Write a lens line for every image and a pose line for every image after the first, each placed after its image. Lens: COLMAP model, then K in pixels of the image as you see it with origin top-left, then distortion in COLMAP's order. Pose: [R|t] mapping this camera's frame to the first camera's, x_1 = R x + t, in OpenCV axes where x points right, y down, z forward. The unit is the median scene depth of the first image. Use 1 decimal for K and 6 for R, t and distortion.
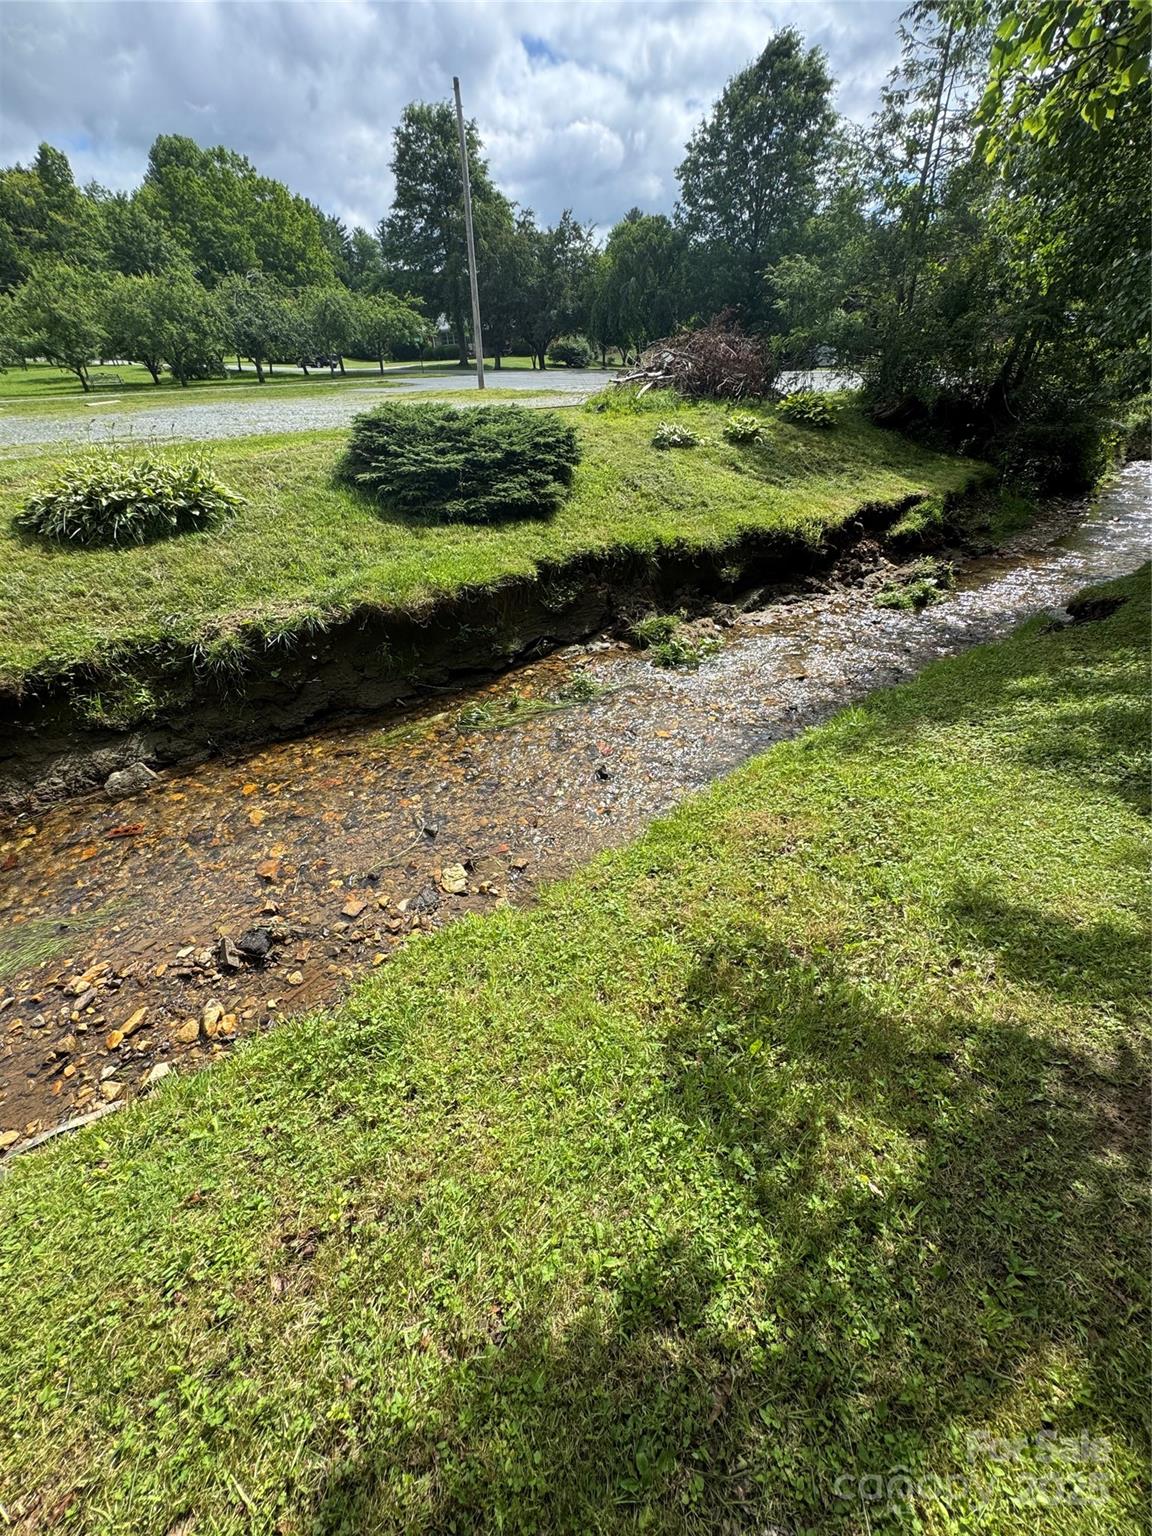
lens RADIAL K [[617.5, 0, 575.3], [0, 617.5, 771.3], [0, 0, 1]] dist [-0.004489, 0.000811]
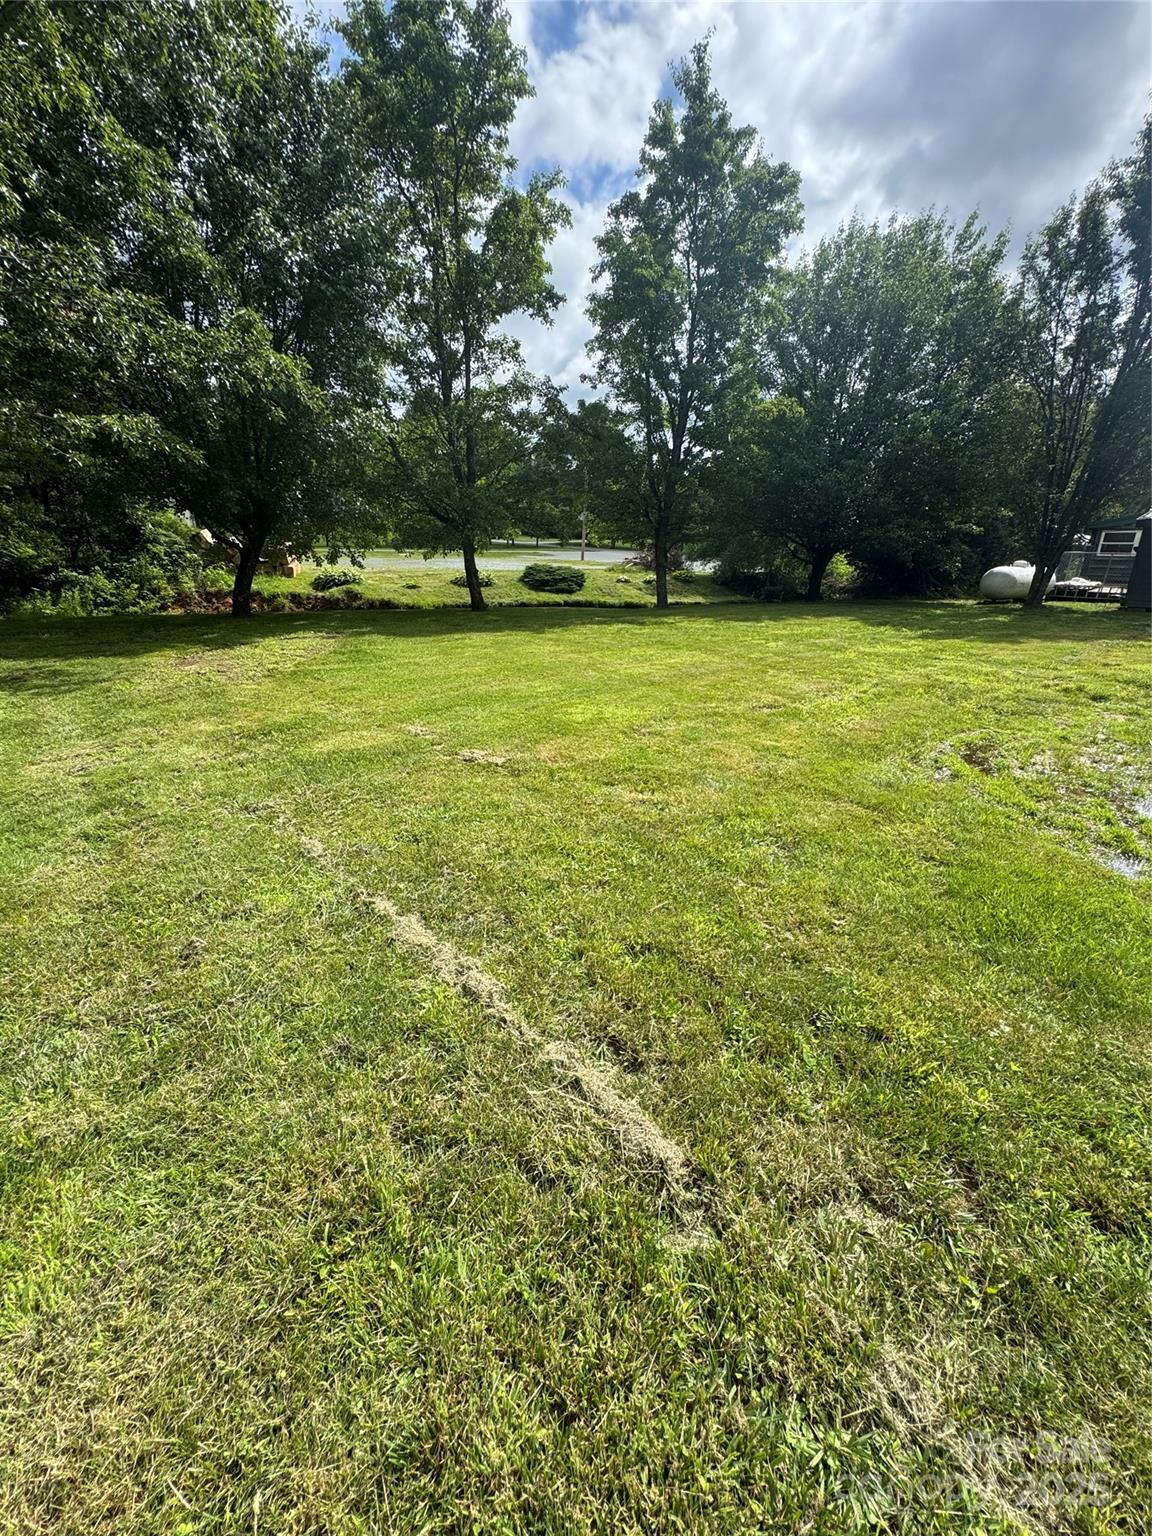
lens RADIAL K [[617.5, 0, 578.7], [0, 617.5, 762.2], [0, 0, 1]] dist [-0.004489, 0.000811]
pose [[0.979289, 0.118792, -0.163953, 0.943095], [-0.154033, 0.962683, -0.222521, 1.799523], [0.131400, 0.243167, 0.961043, -3.013845]]
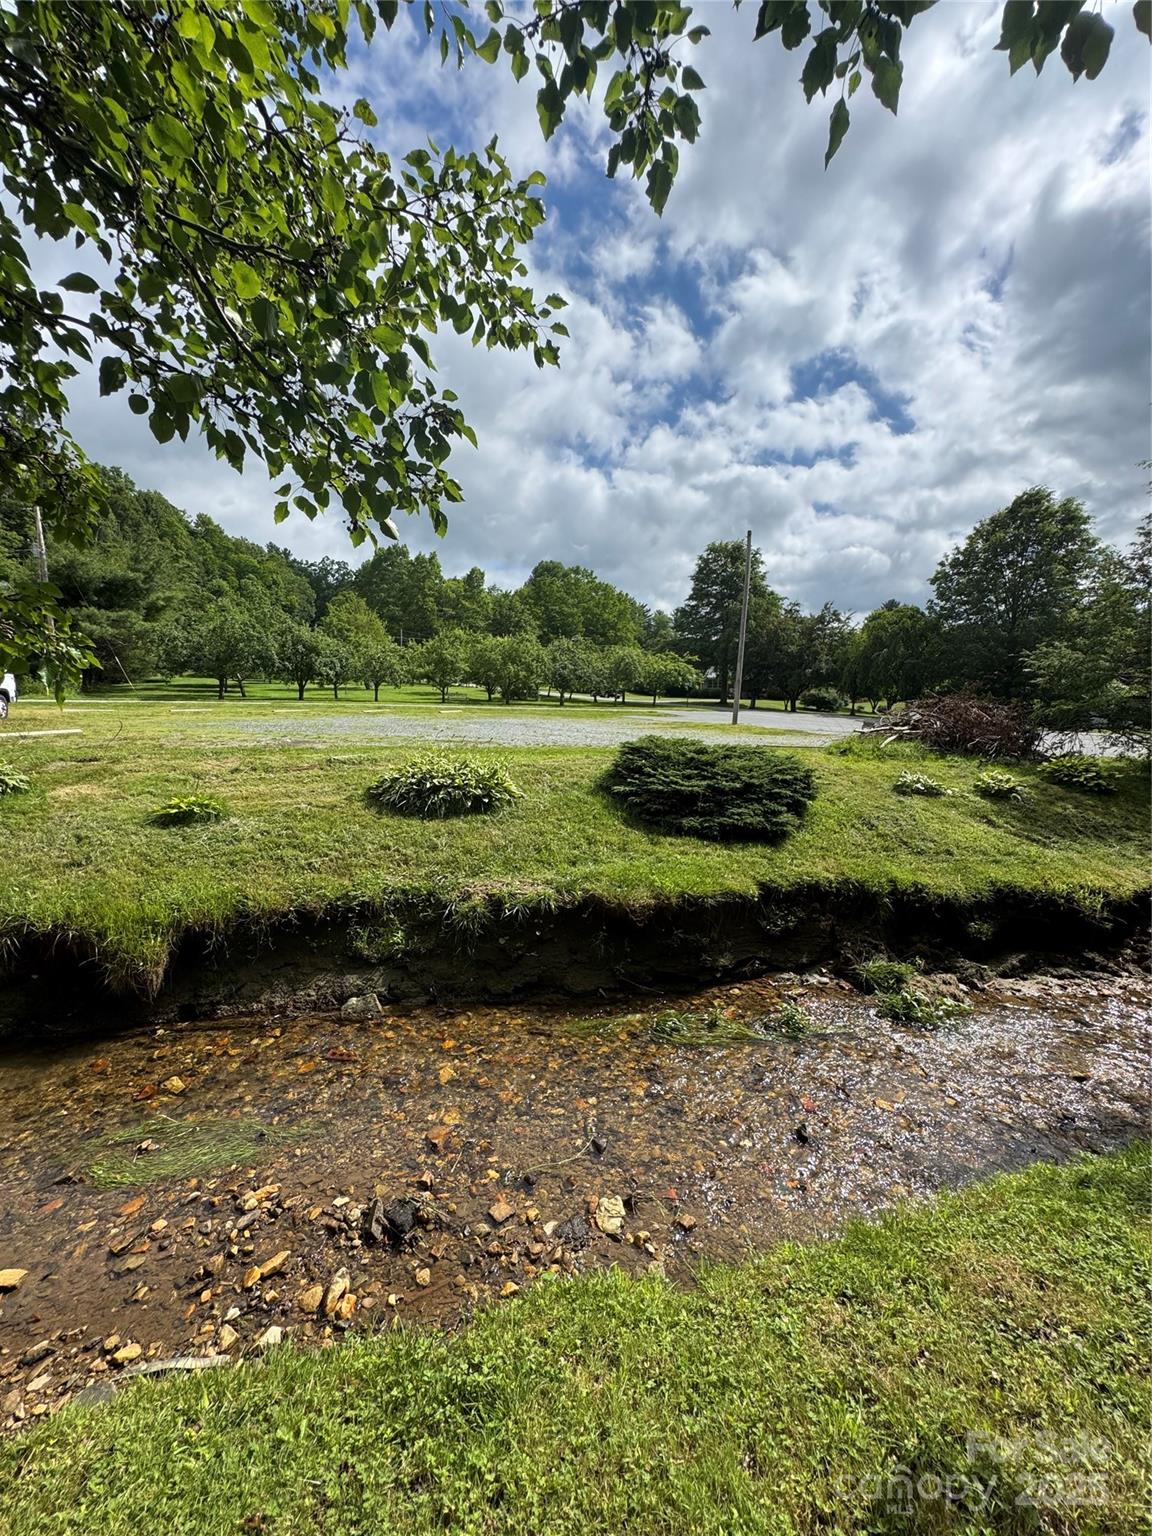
lens RADIAL K [[617.5, 0, 574.3], [0, 617.5, 765.8], [0, 0, 1]] dist [-0.004489, 0.000811]
pose [[0.924465, 0.101507, -0.367506, 0.011820], [-0.258672, 0.875112, -0.408983, -0.010659], [0.280095, 0.473154, 0.835268, -0.044653]]
